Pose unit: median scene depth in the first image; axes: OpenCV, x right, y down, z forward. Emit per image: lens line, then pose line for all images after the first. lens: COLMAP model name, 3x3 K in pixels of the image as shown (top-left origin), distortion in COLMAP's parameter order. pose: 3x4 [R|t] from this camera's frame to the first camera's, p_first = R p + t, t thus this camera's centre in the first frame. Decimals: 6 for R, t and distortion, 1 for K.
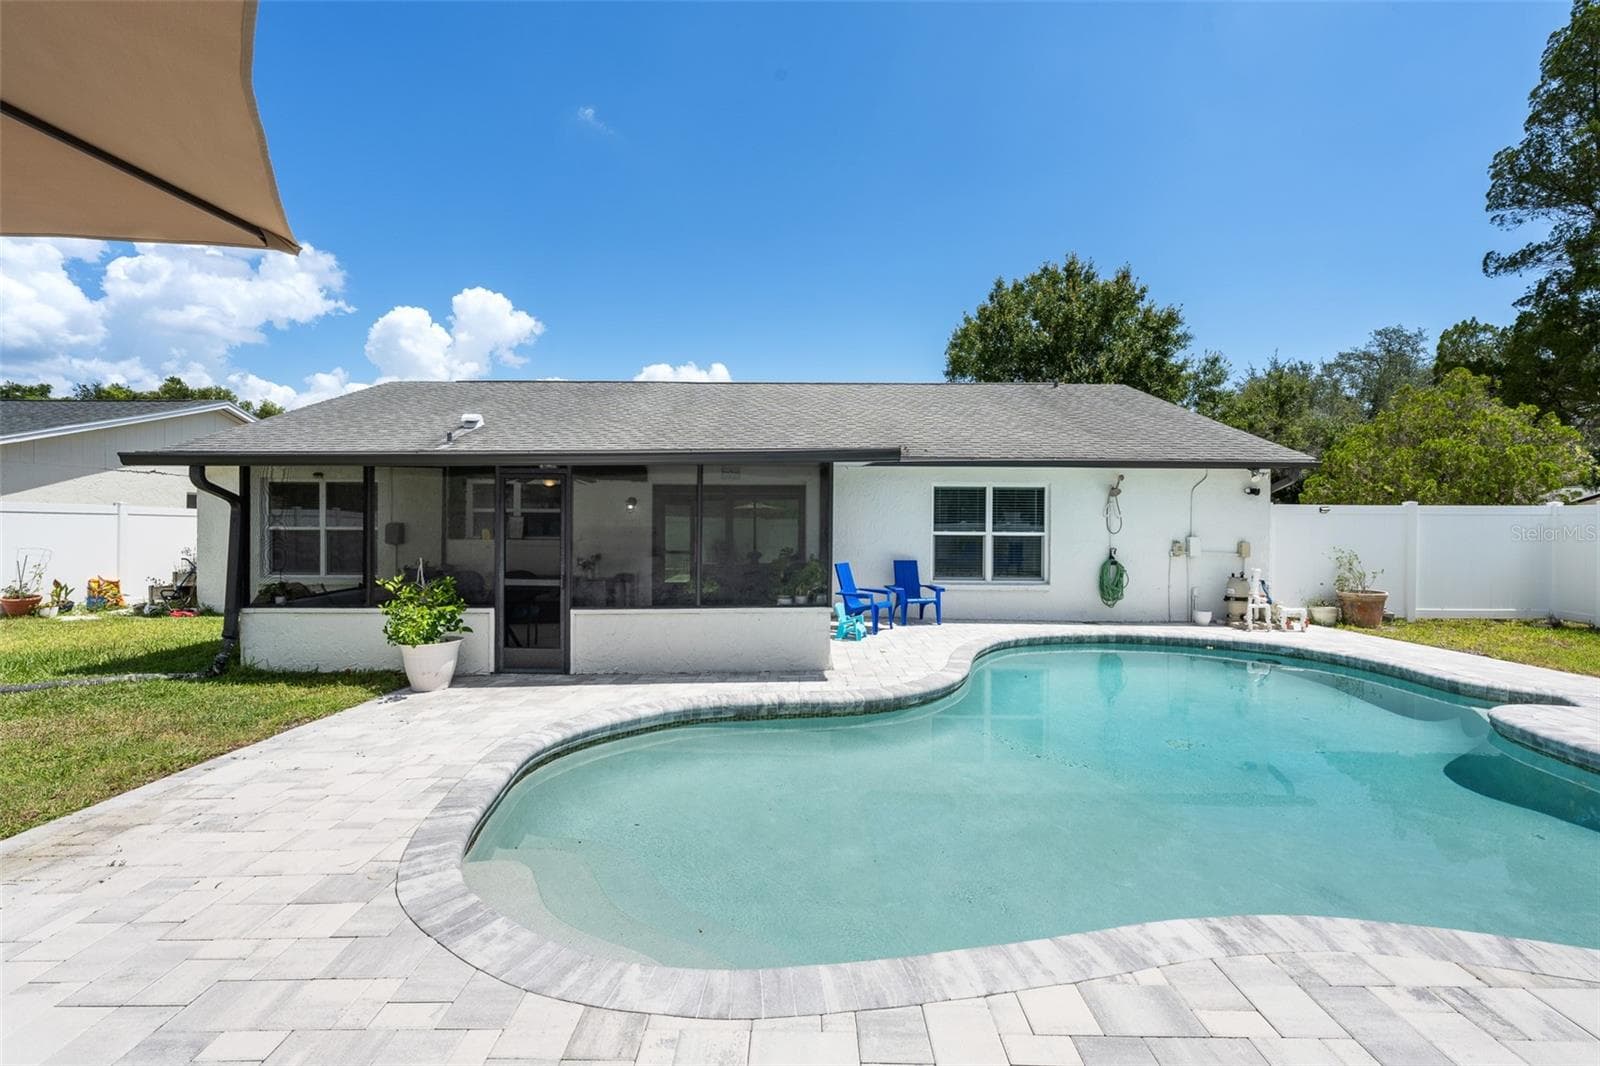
lens RADIAL K [[638.1, 0, 796.9], [0, 638.1, 531.6], [0, 0, 1]] dist [-0.000181, -0.000028]
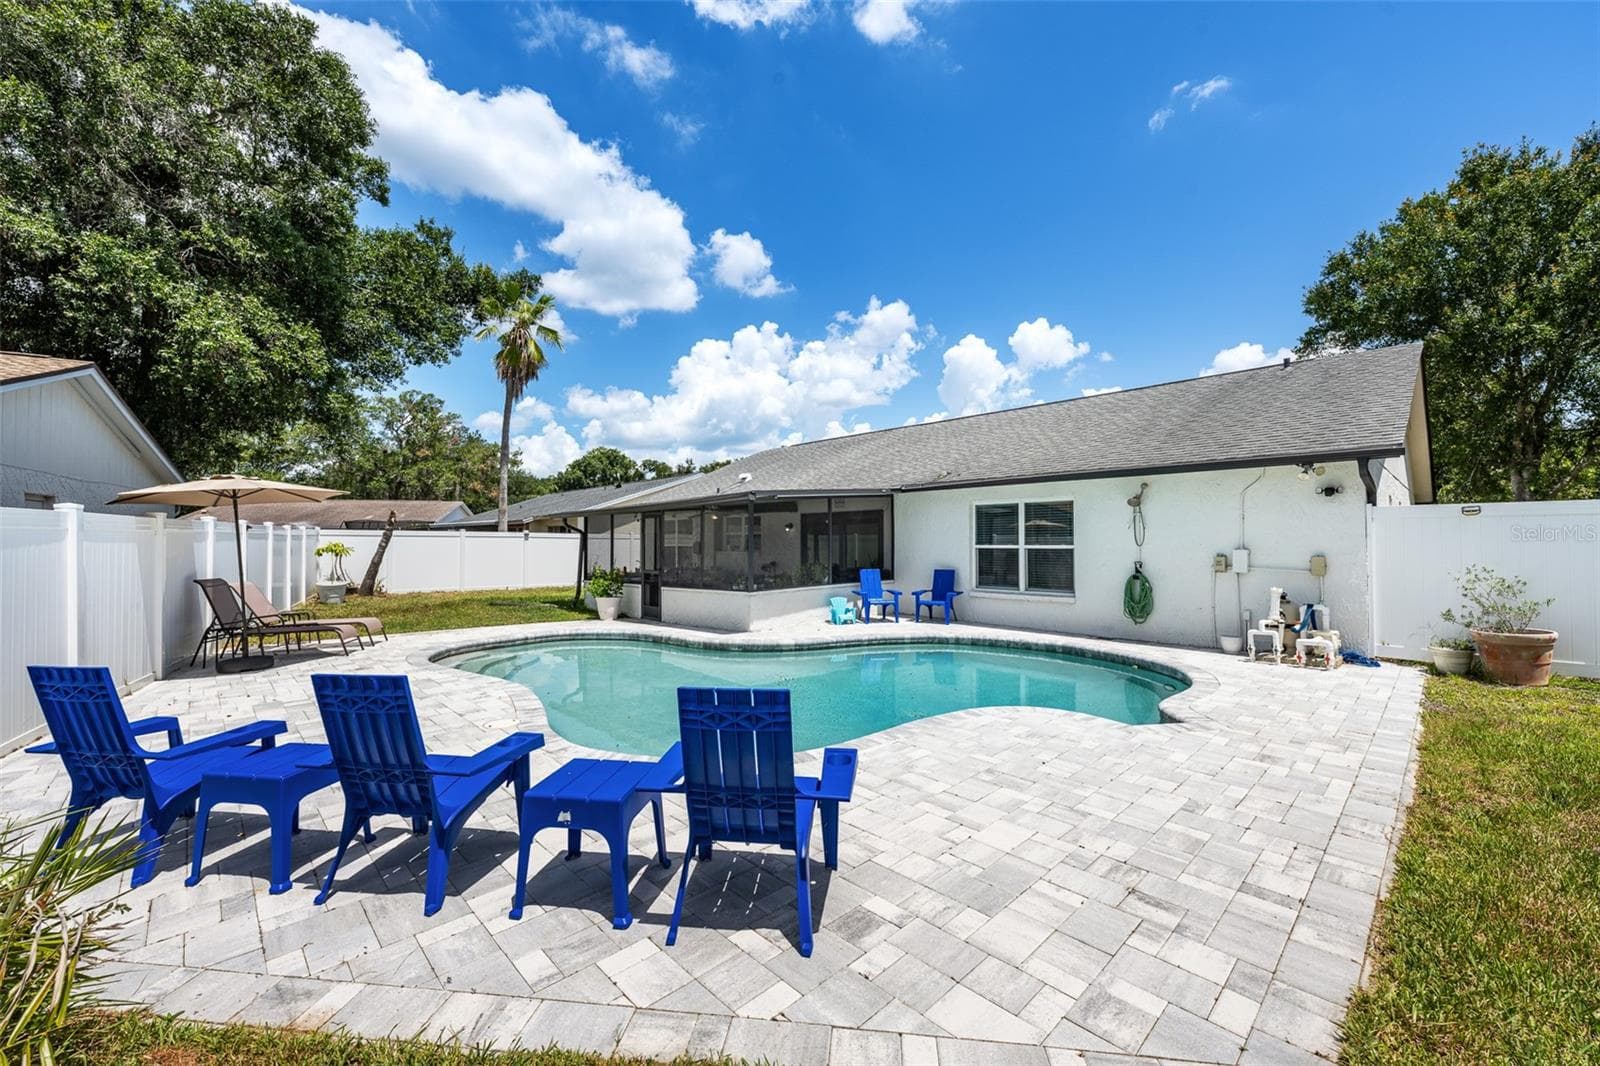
lens RADIAL K [[633.6, 0, 798.4], [0, 633.6, 531.7], [0, 0, 1]] dist [-0.000765, 0.000193]
pose [[0.693663, -0.020725, -0.720001, 0.818330], [-0.000354, 0.999576, -0.029114, 0.009059], [0.720299, 0.020450, 0.693362, -0.003404]]
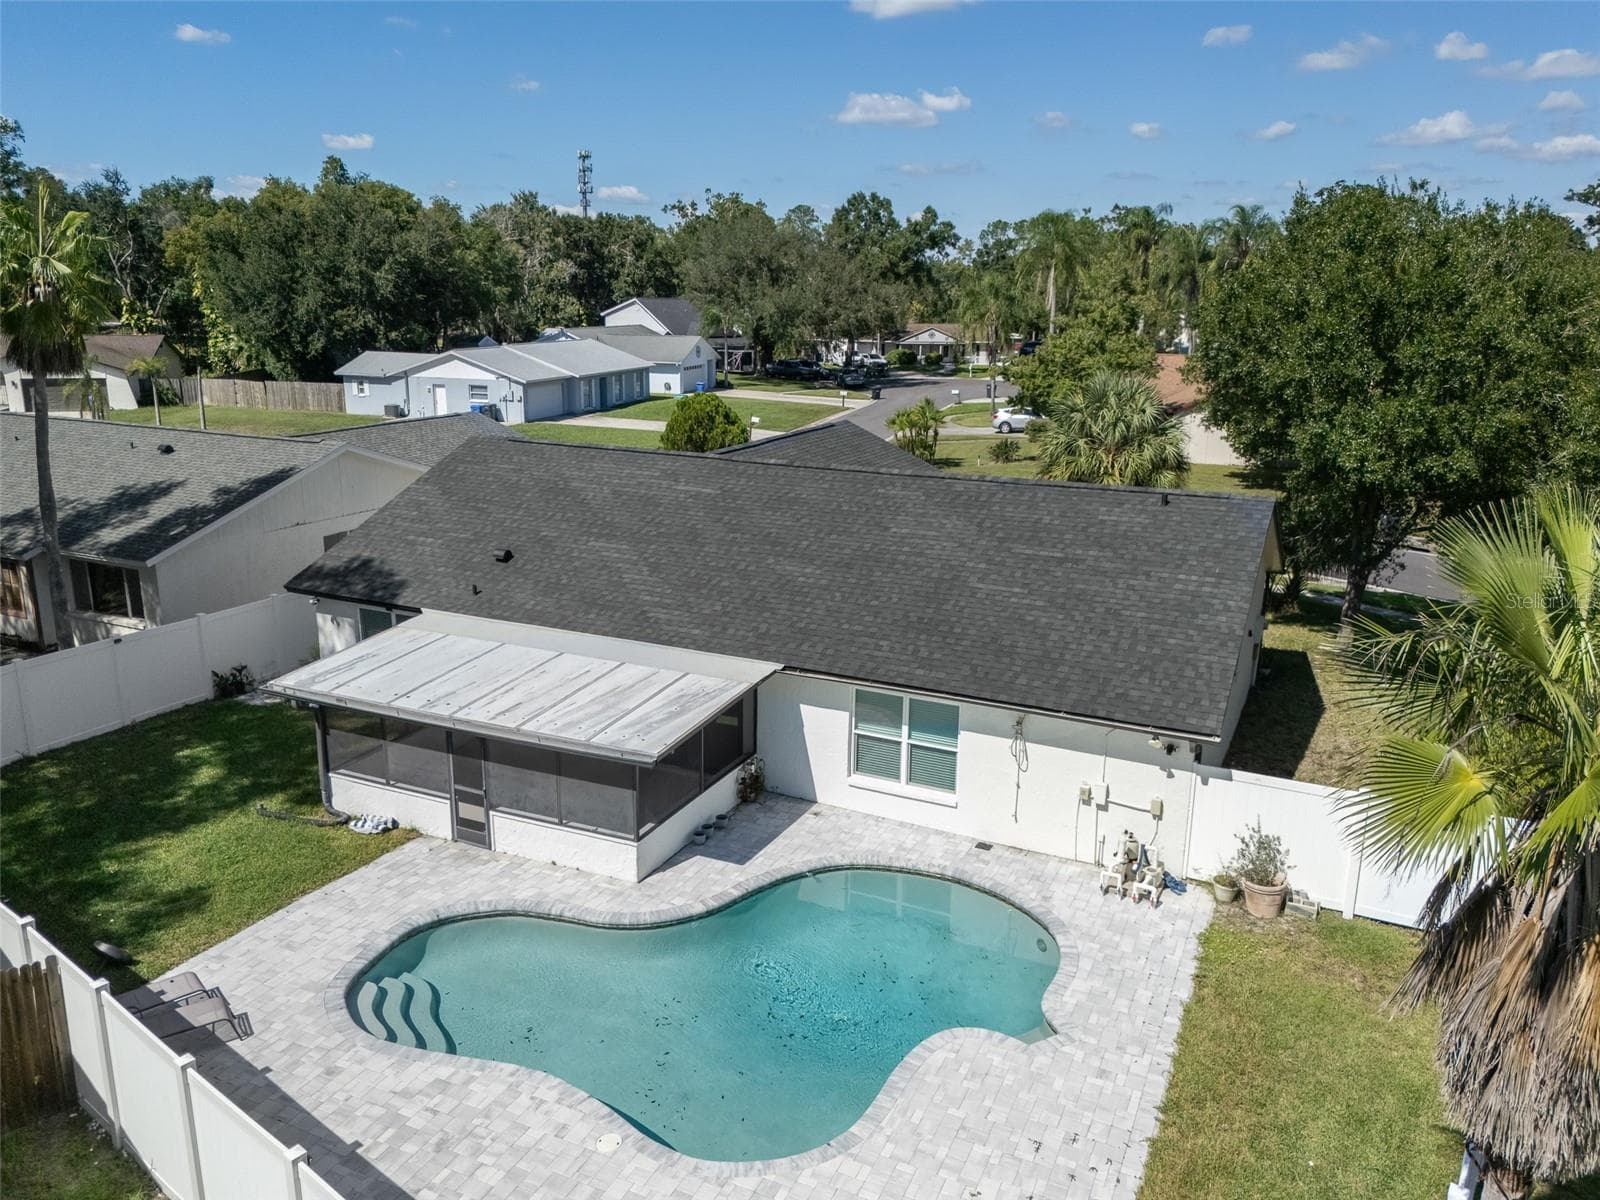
lens RADIAL K [[1194.5, 0, 800.6], [0, 1194.5, 605.0], [0, 0, 1]] dist [0.035994, -0.004816]
pose [[0.905904, 0.114717, -0.407649, 0.909761], [-0.010674, 0.968490, 0.248824, -0.685628], [0.423349, -0.221060, 0.878583, -0.690376]]
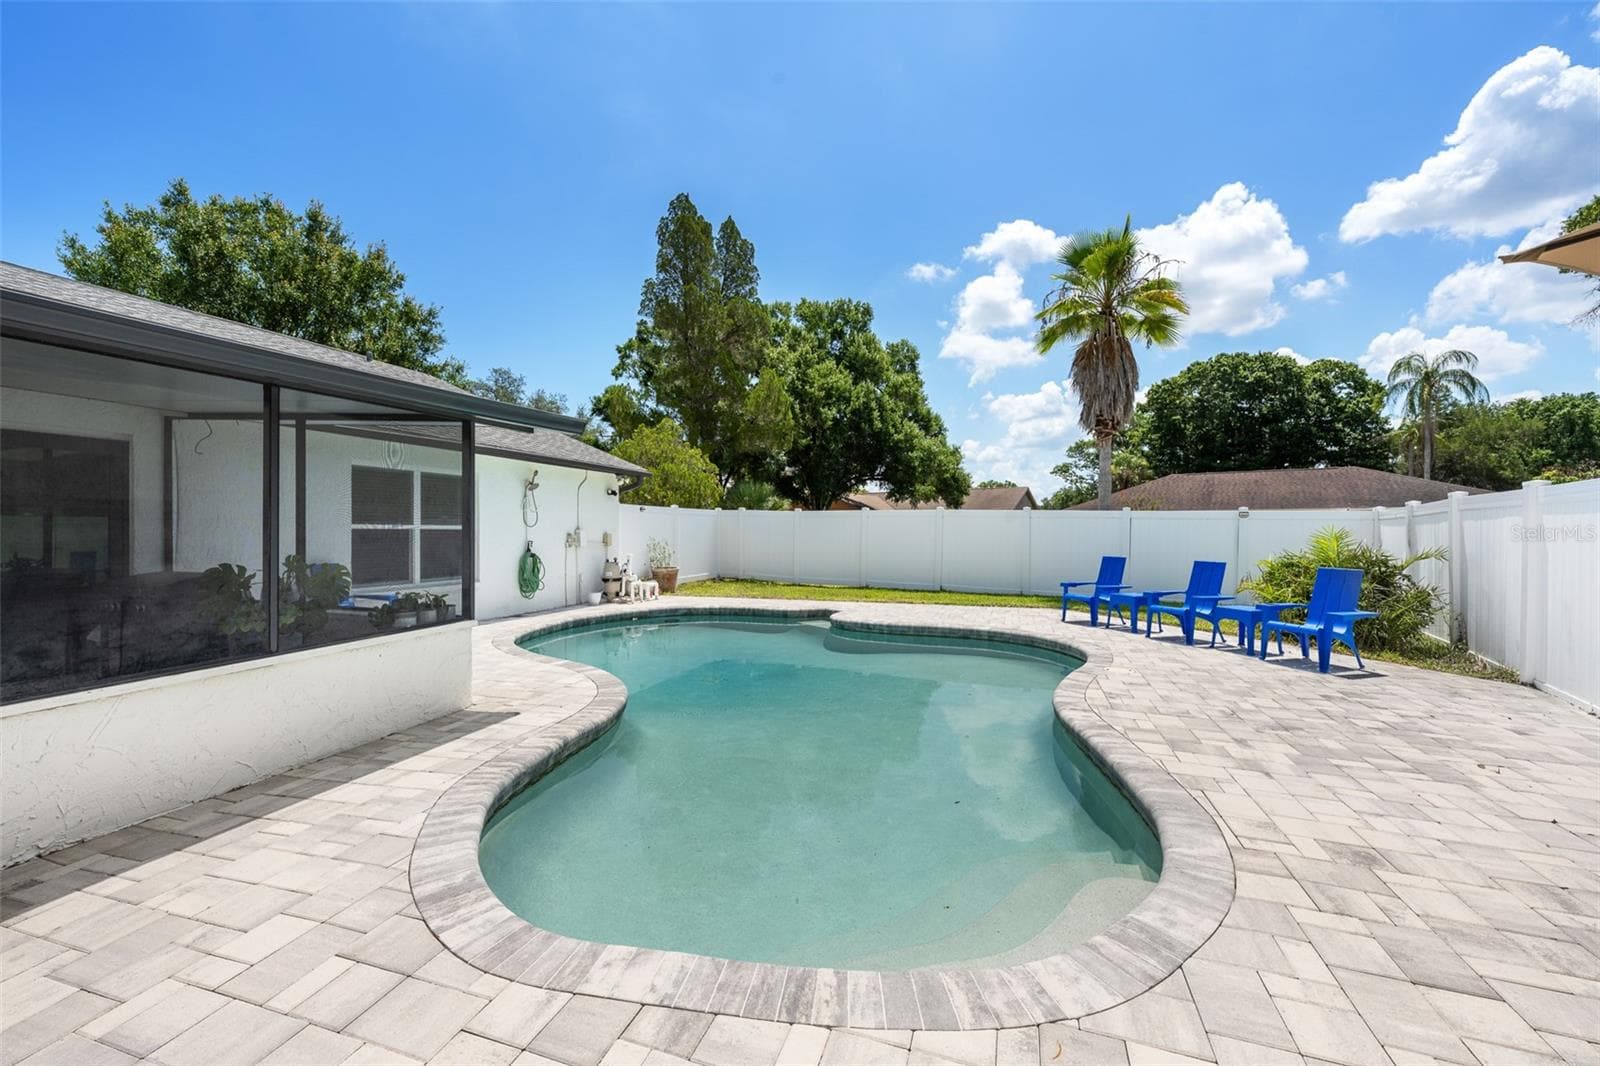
lens RADIAL K [[633.6, 0, 798.4], [0, 633.6, 531.7], [0, 0, 1]] dist [-0.000765, 0.000193]
pose [[0.318787, -0.007290, 0.947798, -0.333539], [0.011385, 0.999928, 0.003862, 0.012011], [-0.947758, 0.009559, 0.318847, 0.264403]]
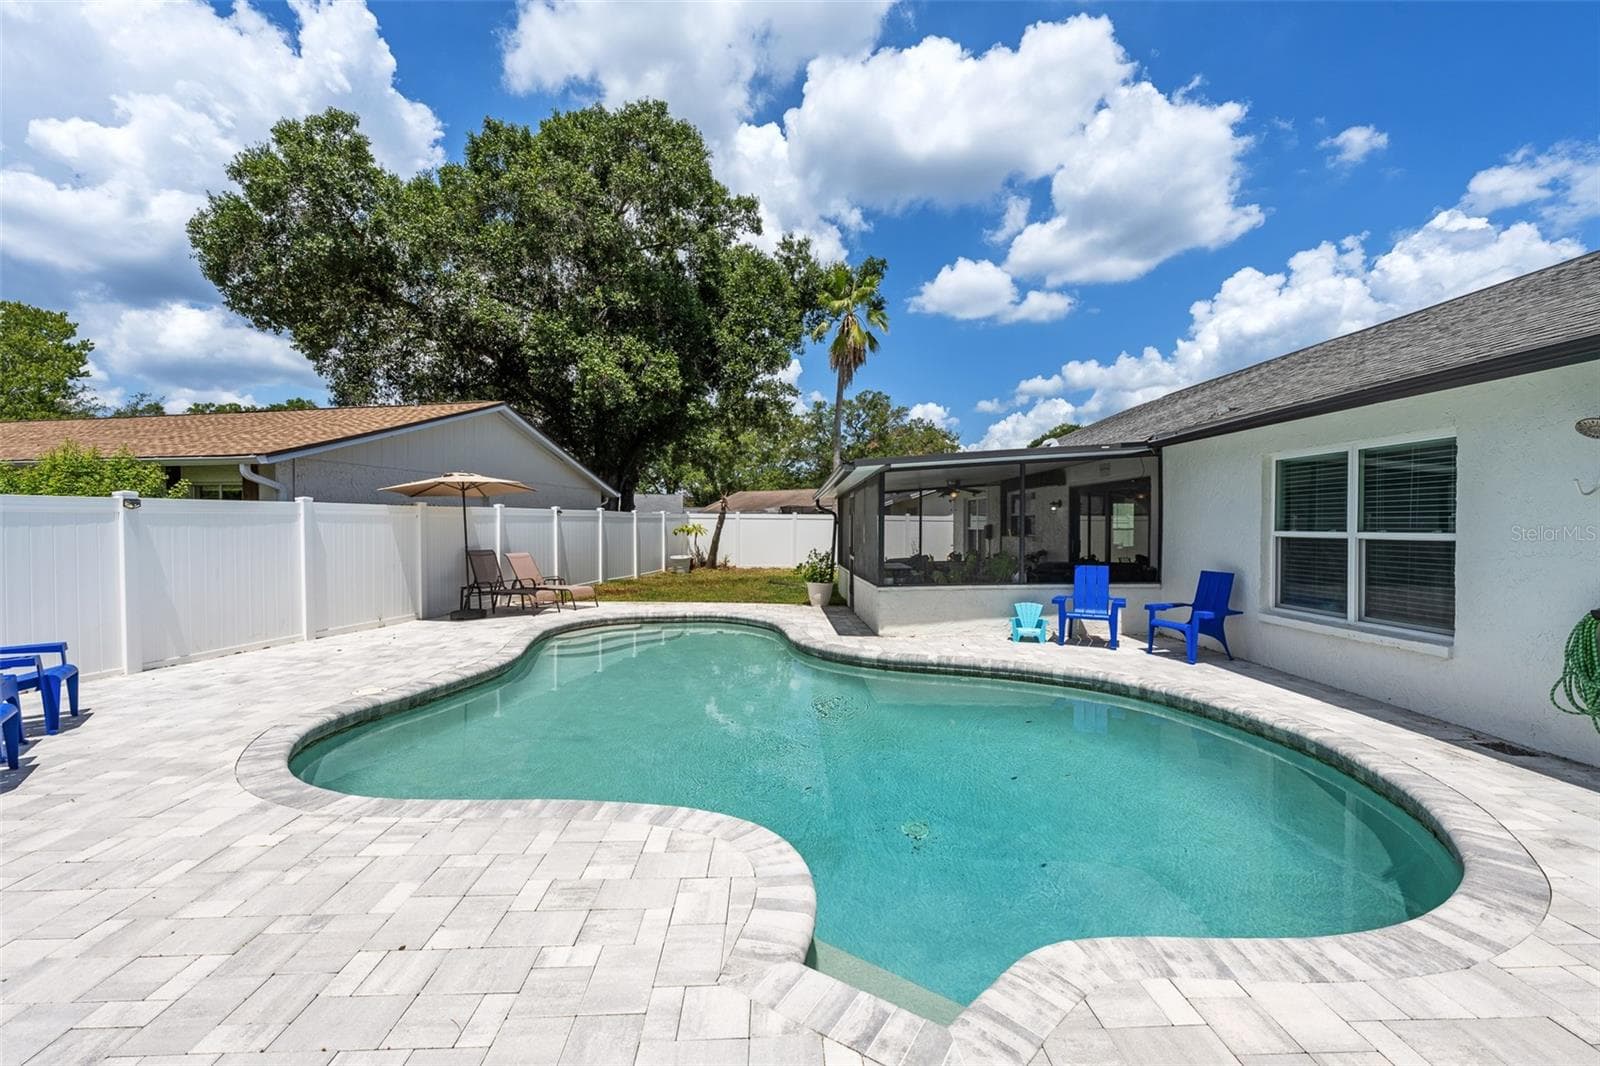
lens RADIAL K [[638.9, 0, 800.0], [0, 638.9, 533.0], [0, 0, 1]] dist [-0.001015, 0.000012]
pose [[0.036000, 0.005011, -0.999339, 0.848239], [-0.011940, 0.999918, 0.004584, 0.004453], [0.999280, 0.011767, 0.036057, 0.511867]]
